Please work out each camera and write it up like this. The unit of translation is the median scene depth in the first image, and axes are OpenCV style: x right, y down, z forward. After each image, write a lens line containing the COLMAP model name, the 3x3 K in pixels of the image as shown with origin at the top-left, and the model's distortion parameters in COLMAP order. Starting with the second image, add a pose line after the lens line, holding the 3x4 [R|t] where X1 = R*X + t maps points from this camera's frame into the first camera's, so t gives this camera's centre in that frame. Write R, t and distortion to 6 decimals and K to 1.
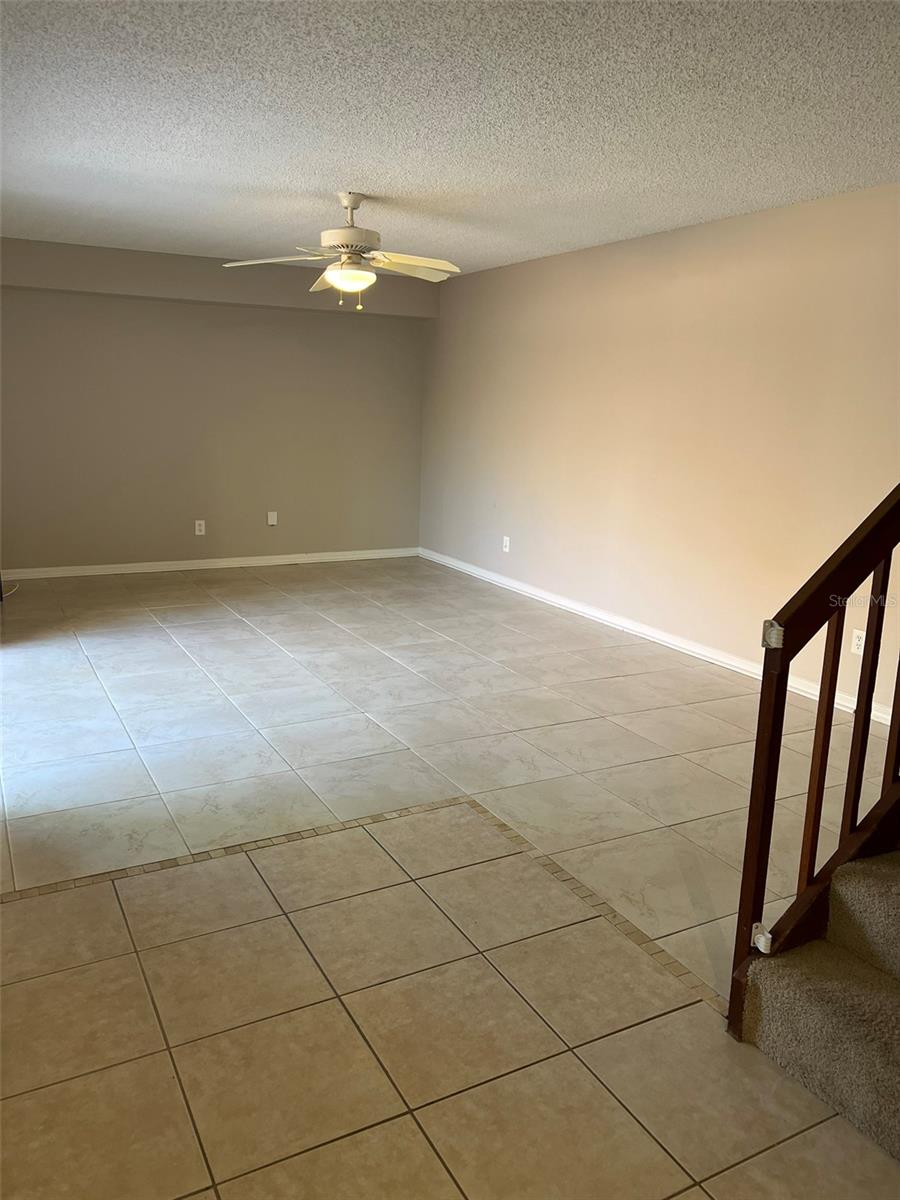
lens RADIAL K [[900.7, 0, 449.9], [0, 900.7, 603.7], [0, 0, 1]] dist [0.062698, -0.081285]
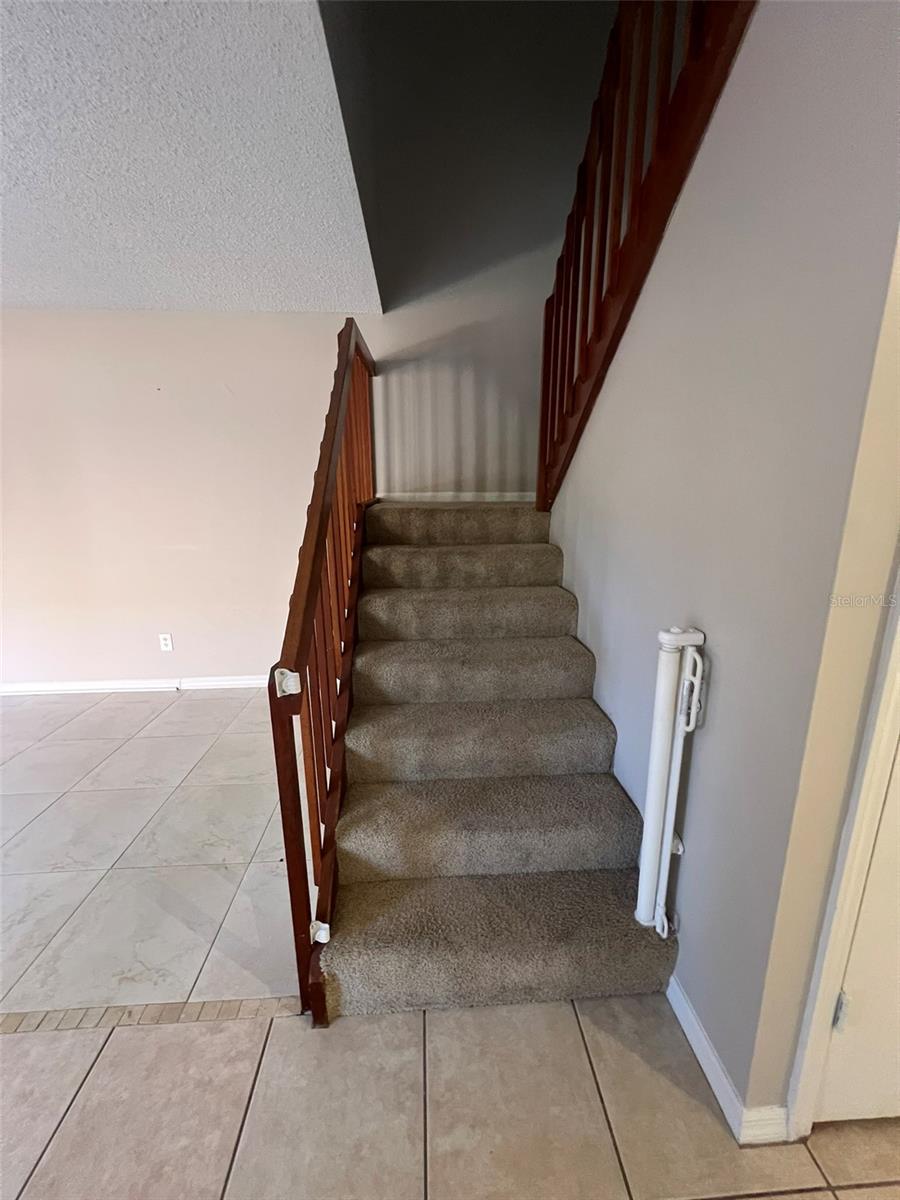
lens RADIAL K [[479.1, 0, 451.2], [0, 479.1, 598.3], [0, 0, 1]] dist [-0.000601, 0.000452]
pose [[0.420177, -0.232276, 0.877211, -0.010693], [0.214830, 0.964667, 0.152531, -0.058658], [-0.881646, 0.124361, 0.455231, 0.342306]]
